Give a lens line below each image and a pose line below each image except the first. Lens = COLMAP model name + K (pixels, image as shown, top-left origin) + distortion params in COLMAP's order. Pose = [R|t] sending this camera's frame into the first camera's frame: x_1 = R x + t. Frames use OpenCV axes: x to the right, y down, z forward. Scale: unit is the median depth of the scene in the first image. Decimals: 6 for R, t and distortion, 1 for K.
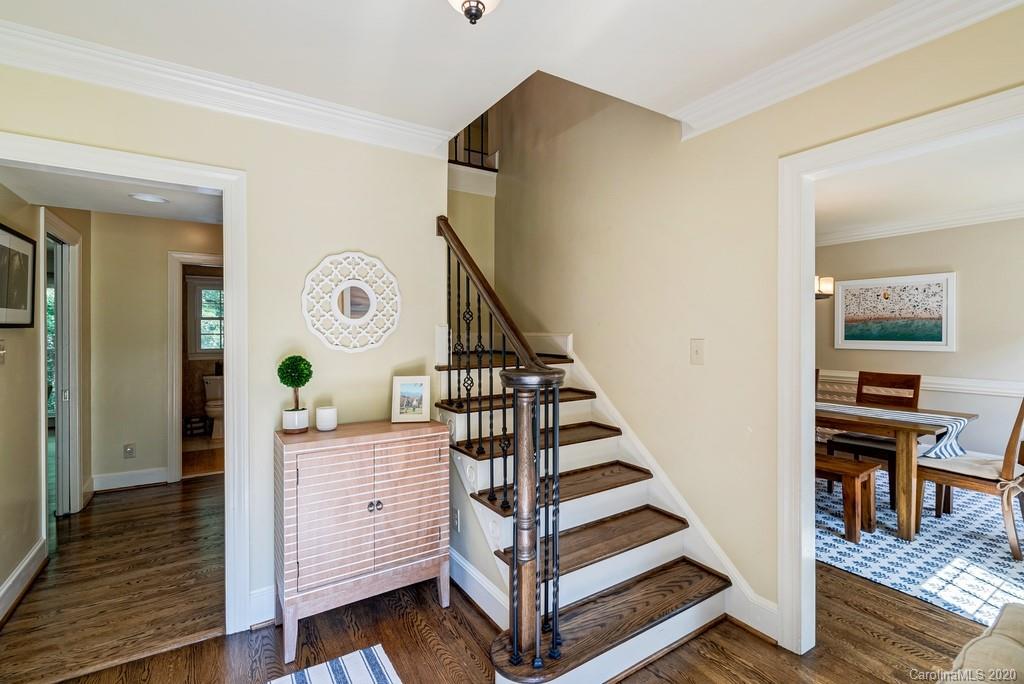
lens RADIAL K [[469.5, 0, 511.1], [0, 469.5, 336.7], [0, 0, 1]] dist [-0.001972, 0.000021]
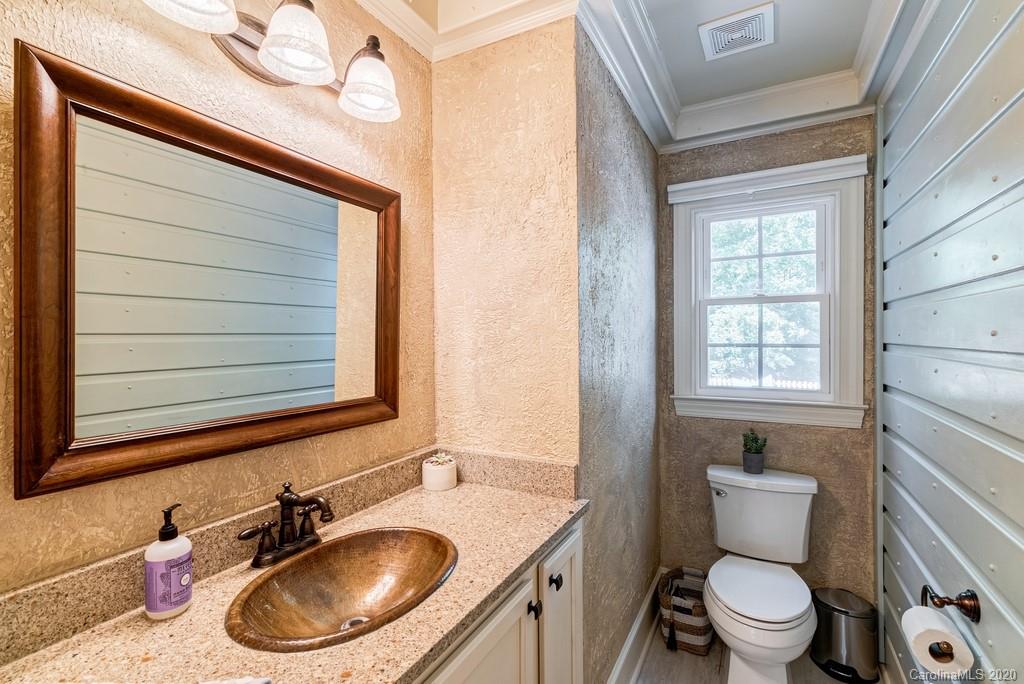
lens RADIAL K [[469.5, 0, 510.2], [0, 469.5, 339.8], [0, 0, 1]] dist [-0.001972, 0.000021]
pose [[0.470923, 0.000694, -0.882174, -0.413487], [-0.005207, 0.999984, -0.001993, -0.008787], [0.882159, 0.005532, 0.470919, 0.694785]]
